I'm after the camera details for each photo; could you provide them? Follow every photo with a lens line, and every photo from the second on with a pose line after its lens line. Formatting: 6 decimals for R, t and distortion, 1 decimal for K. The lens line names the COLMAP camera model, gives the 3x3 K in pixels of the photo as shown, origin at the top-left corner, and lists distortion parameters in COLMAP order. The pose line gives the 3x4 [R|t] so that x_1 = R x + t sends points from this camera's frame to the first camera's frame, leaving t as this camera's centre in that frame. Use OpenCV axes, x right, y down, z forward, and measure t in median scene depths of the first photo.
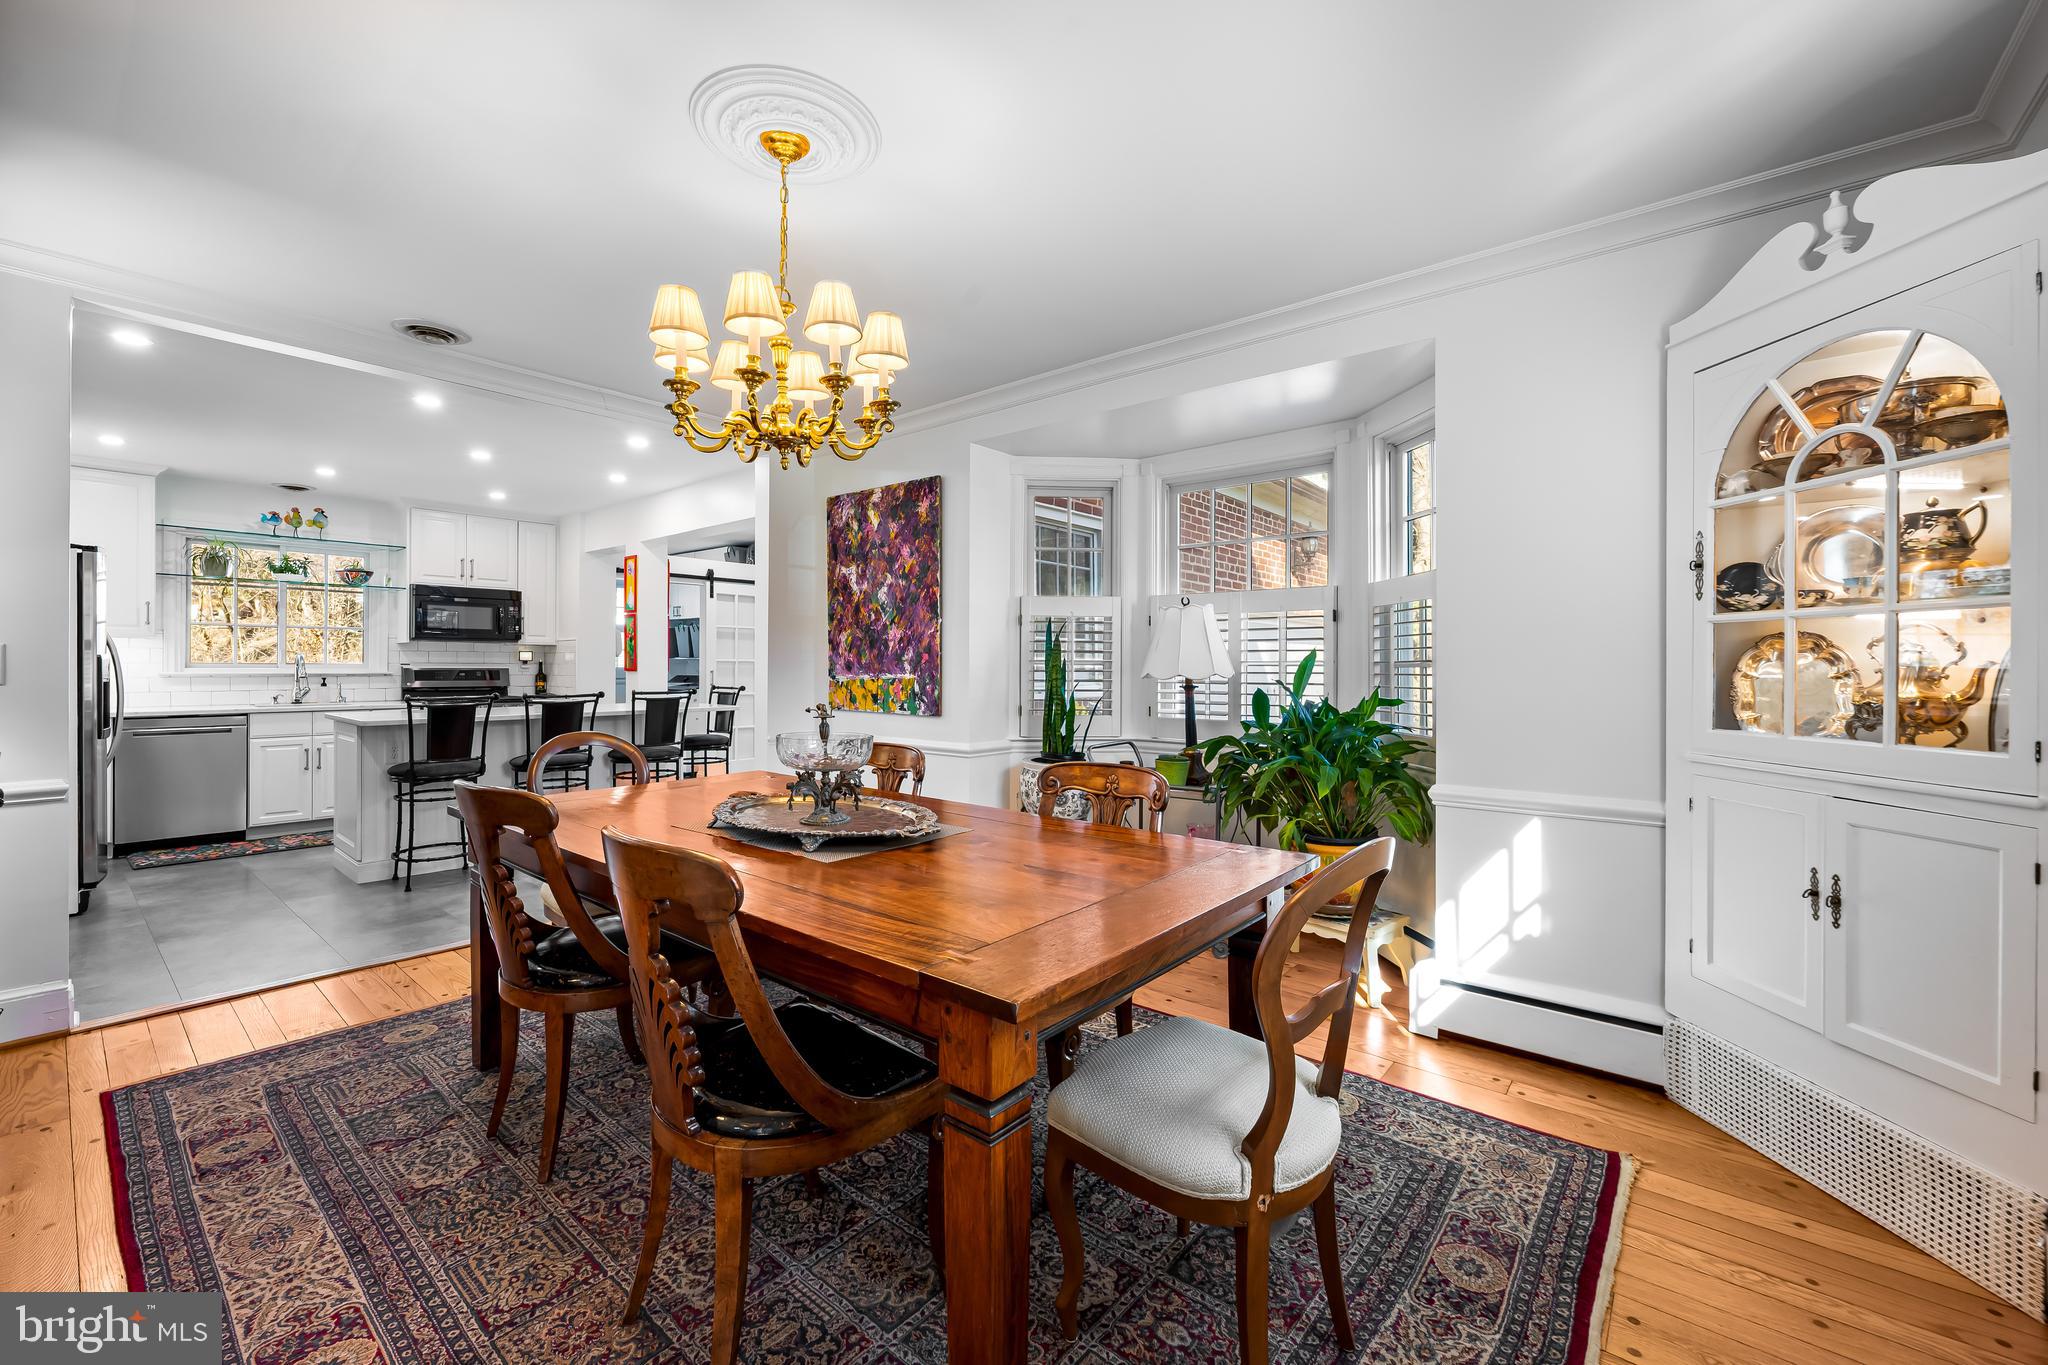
lens RADIAL K [[835.2, 0, 1017.9], [0, 835.2, 670.8], [0, 0, 1]] dist [-0.000543, 0.000156]
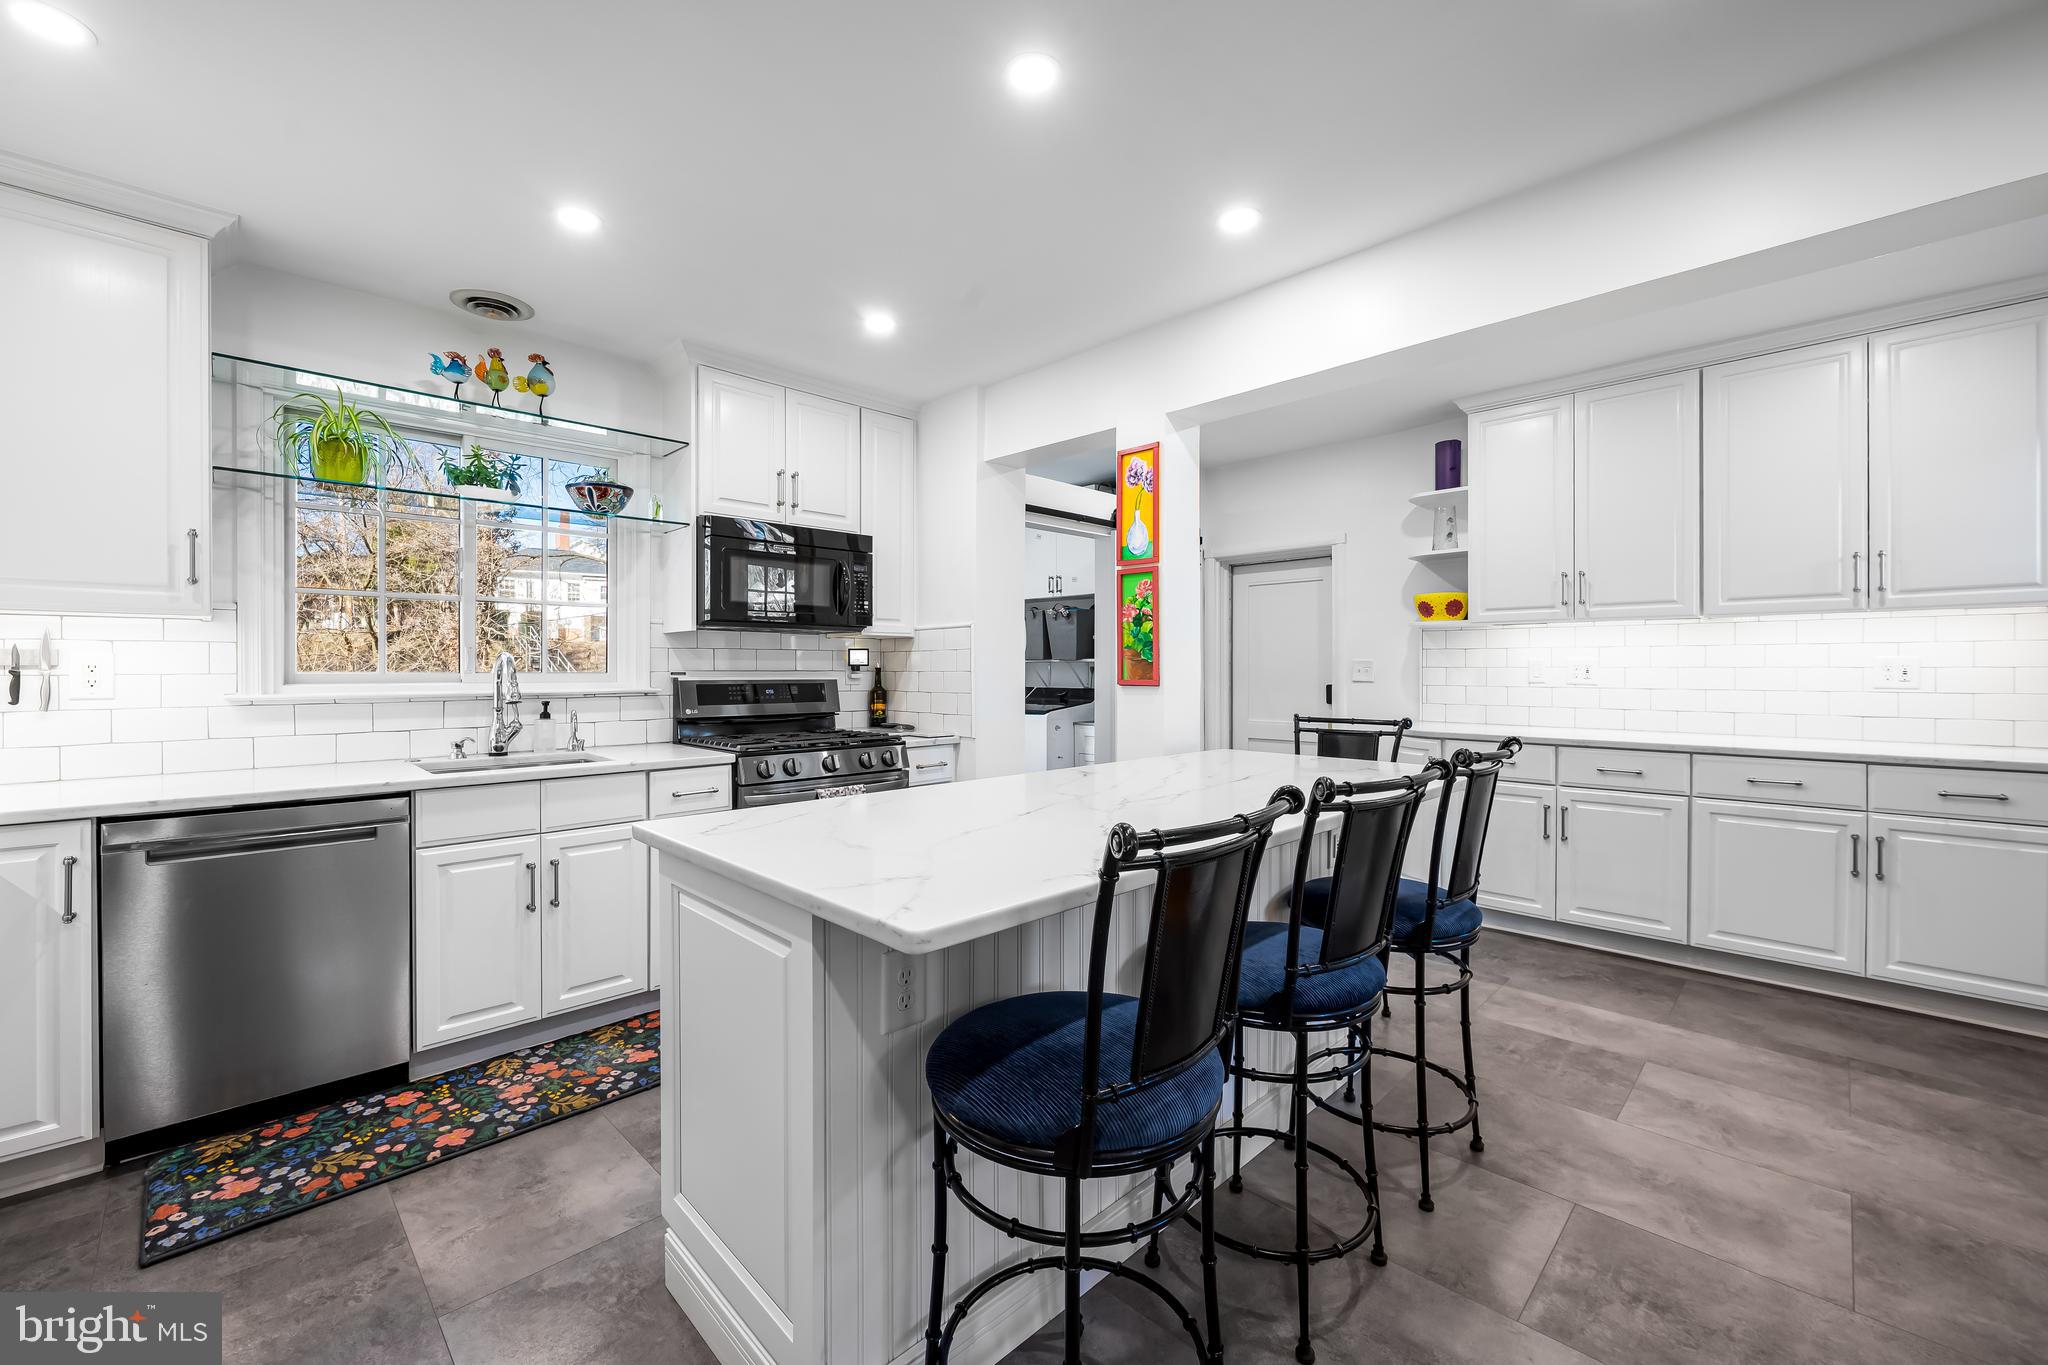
lens RADIAL K [[835.2, 0, 1015.6], [0, 835.2, 680.8], [0, 0, 1]] dist [-0.000543, 0.000156]
pose [[0.995123, -0.002737, -0.098605, -0.486370], [0.003658, 0.999951, 0.009166, -0.007525], [0.098575, -0.009482, 0.995084, 0.514063]]
